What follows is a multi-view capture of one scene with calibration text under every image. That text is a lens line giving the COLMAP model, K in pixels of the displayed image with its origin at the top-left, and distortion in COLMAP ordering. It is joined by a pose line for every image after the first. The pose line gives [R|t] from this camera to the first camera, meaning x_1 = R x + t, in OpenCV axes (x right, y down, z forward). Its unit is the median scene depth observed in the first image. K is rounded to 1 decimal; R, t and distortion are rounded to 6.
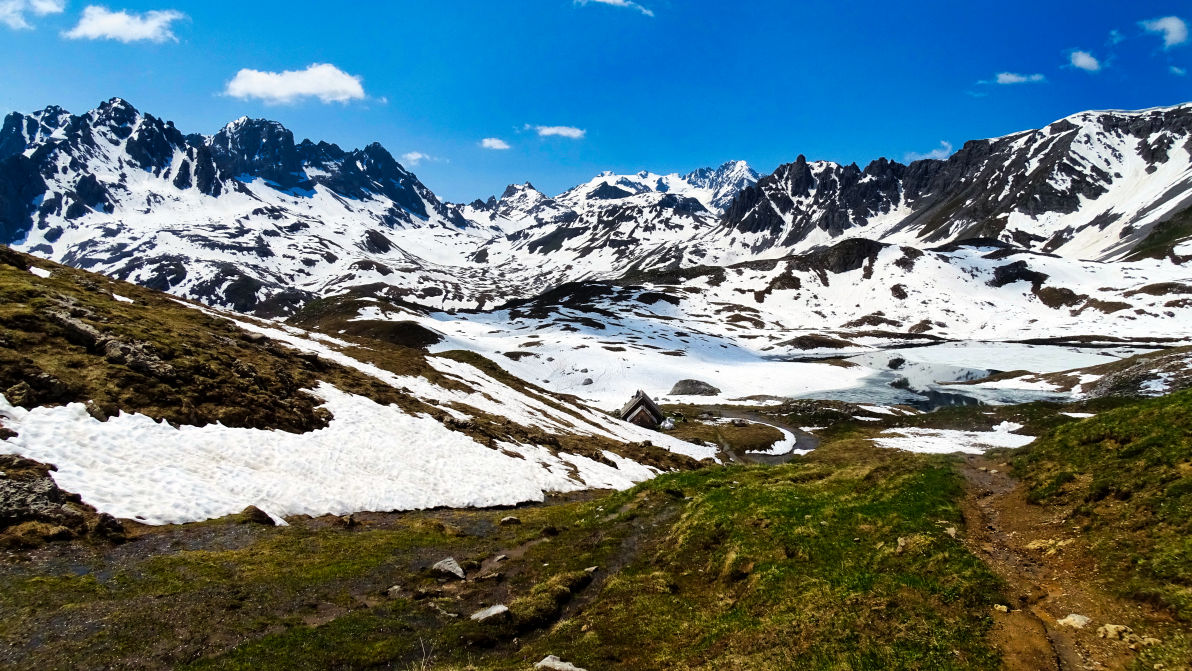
lens RADIAL K [[848.6, 0, 596.3], [0, 848.6, 335.2], [0, 0, 1]] dist [0.002095, -0.000498]
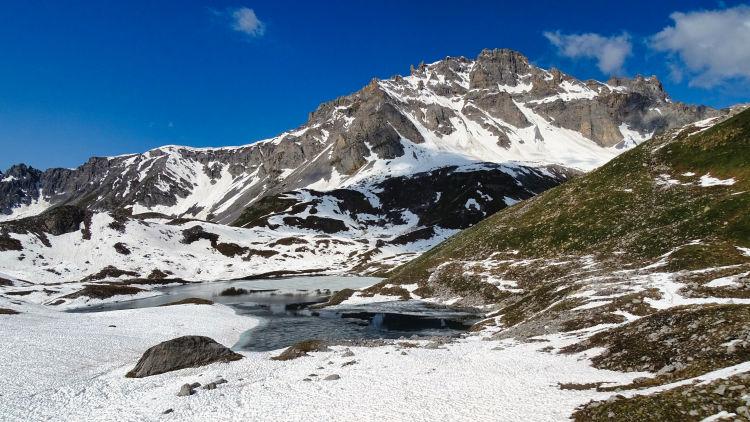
lens RADIAL K [[533.9, 0, 375.5], [0, 533.9, 214.0], [0, 0, 1]] dist [0.002095, -0.000498]
pose [[0.581031, 0.023389, 0.813545, -0.017998], [0.099628, 0.990026, -0.099616, 0.004352], [-0.807761, 0.138932, 0.572905, 0.140024]]
